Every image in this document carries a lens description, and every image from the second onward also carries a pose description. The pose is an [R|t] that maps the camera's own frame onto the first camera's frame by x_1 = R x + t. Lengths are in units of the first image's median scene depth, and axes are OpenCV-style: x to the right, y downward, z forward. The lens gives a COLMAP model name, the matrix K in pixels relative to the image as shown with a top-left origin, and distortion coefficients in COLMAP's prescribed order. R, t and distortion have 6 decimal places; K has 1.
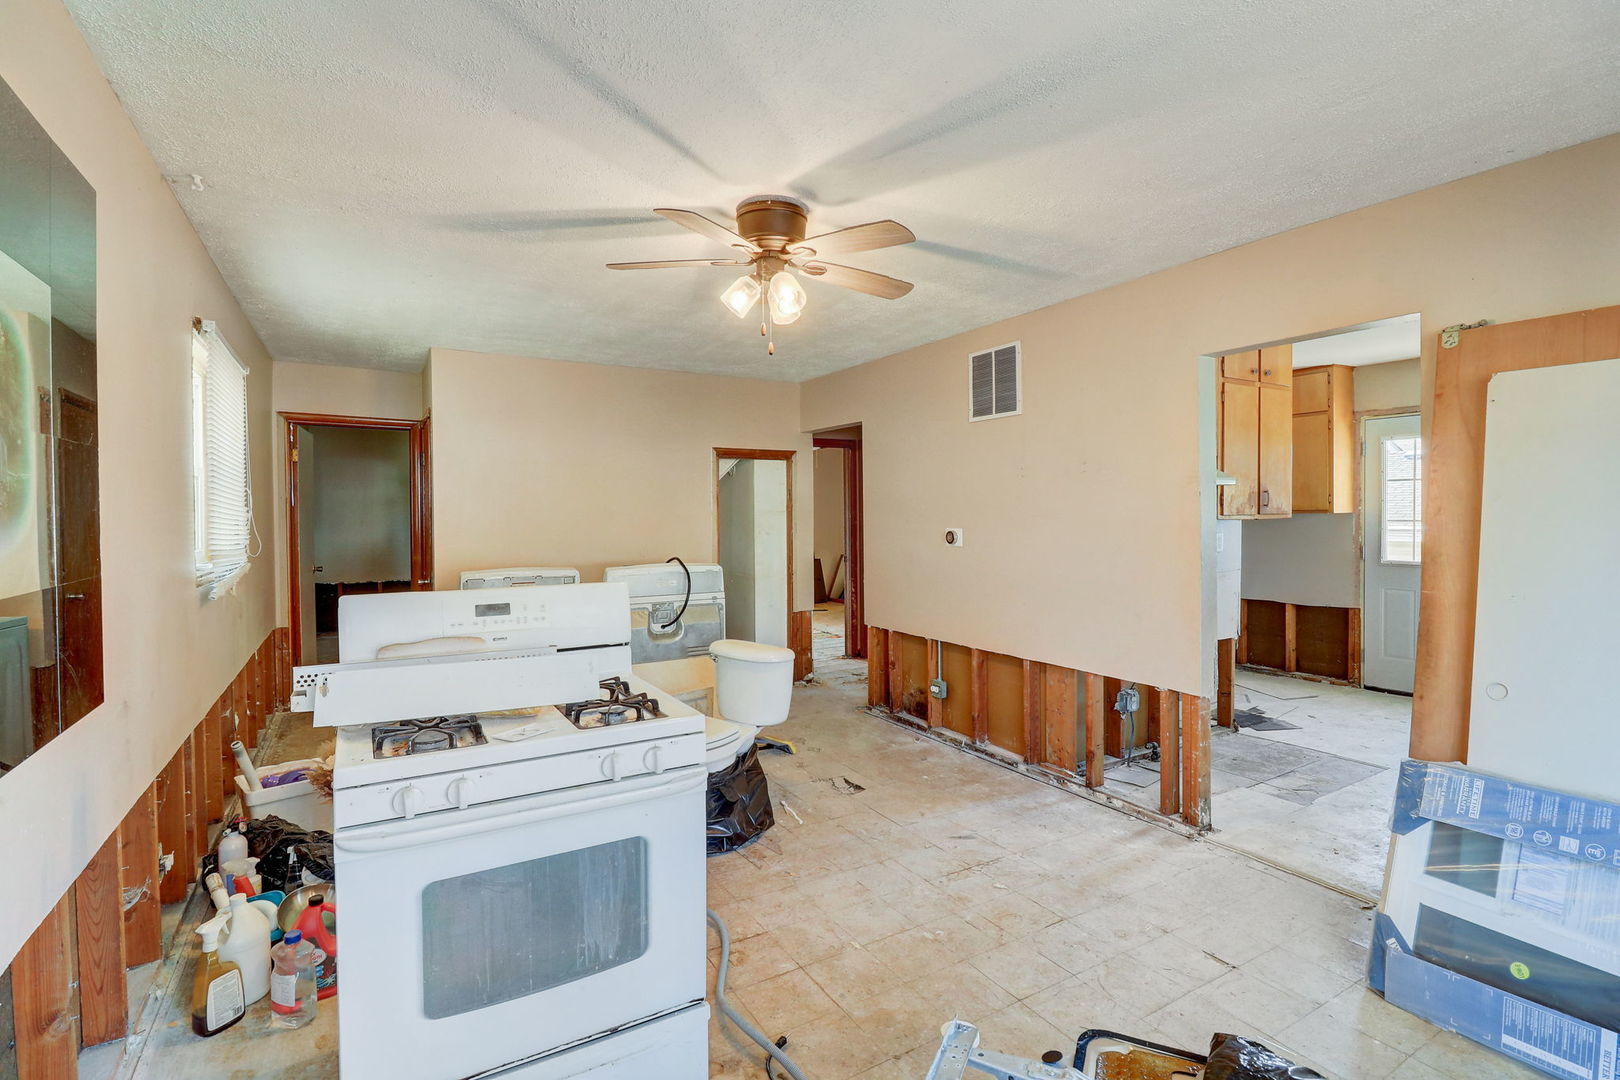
lens RADIAL K [[751.1, 0, 803.6], [0, 751.1, 524.4], [0, 0, 1]] dist [0.001765, -0.013441]
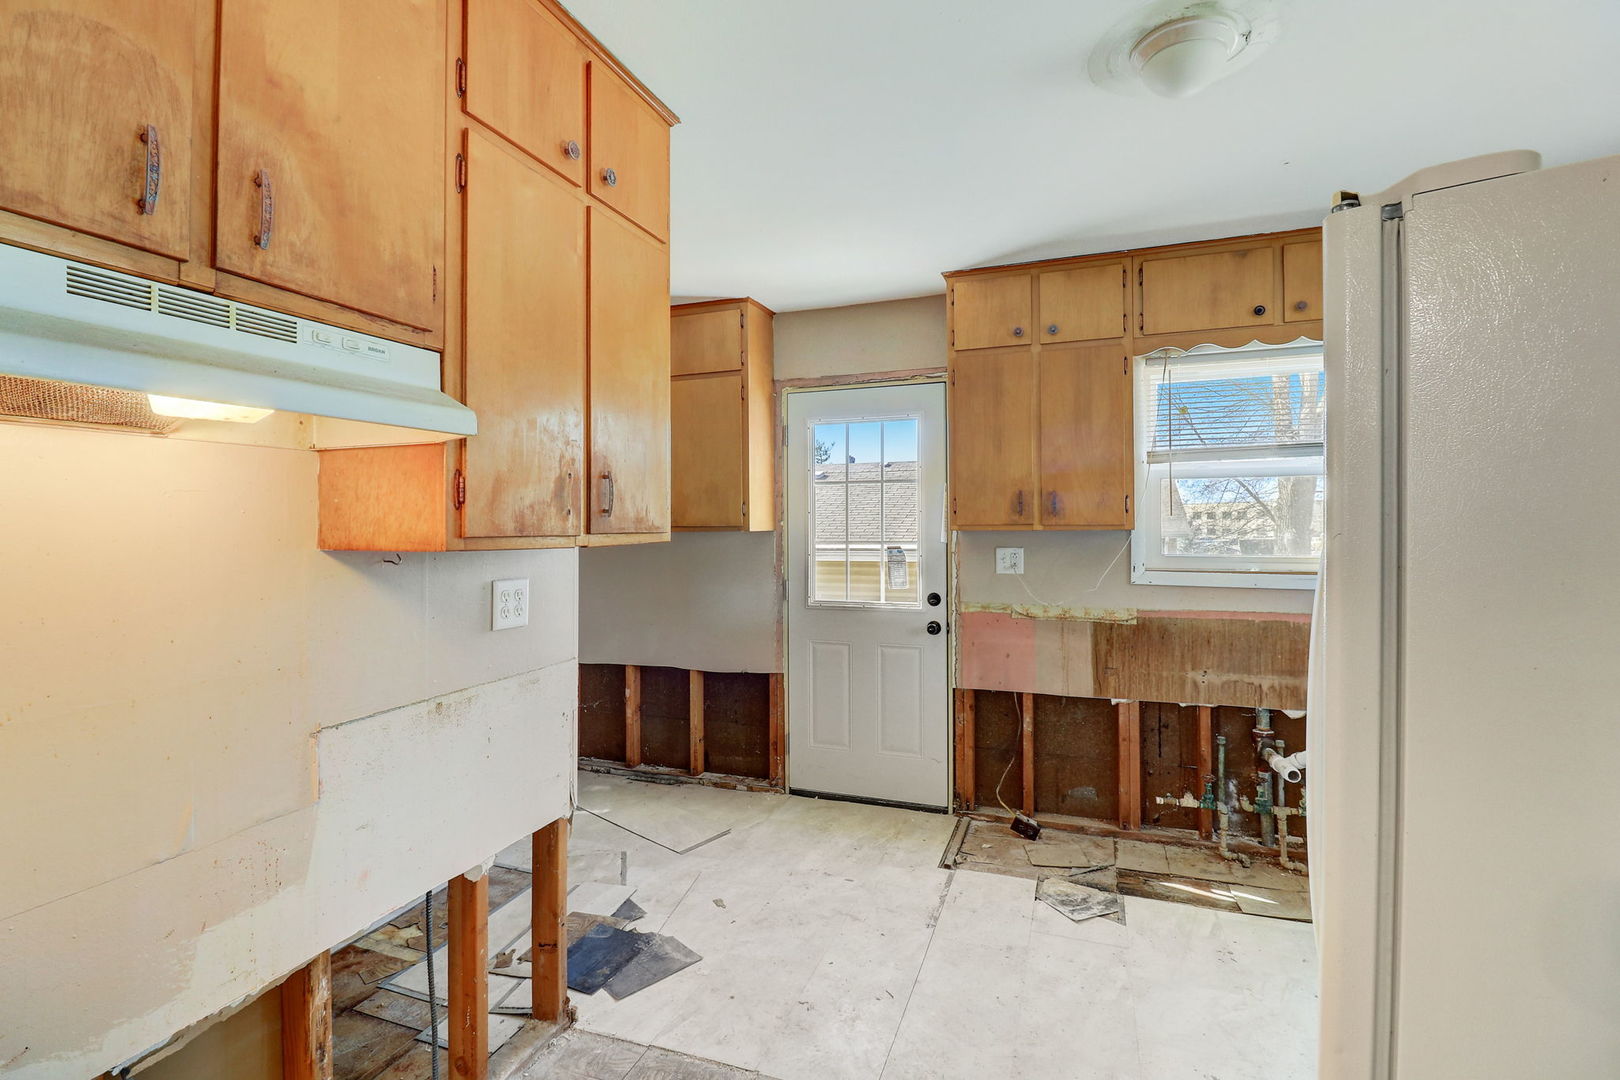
lens RADIAL K [[751.1, 0, 803.6], [0, 751.1, 524.4], [0, 0, 1]] dist [0.001765, -0.013441]
pose [[0.774397, 0.006374, 0.632668, 0.331935], [0.008227, 0.999763, -0.020143, -0.007406], [-0.632647, 0.020804, 0.774161, 0.466531]]
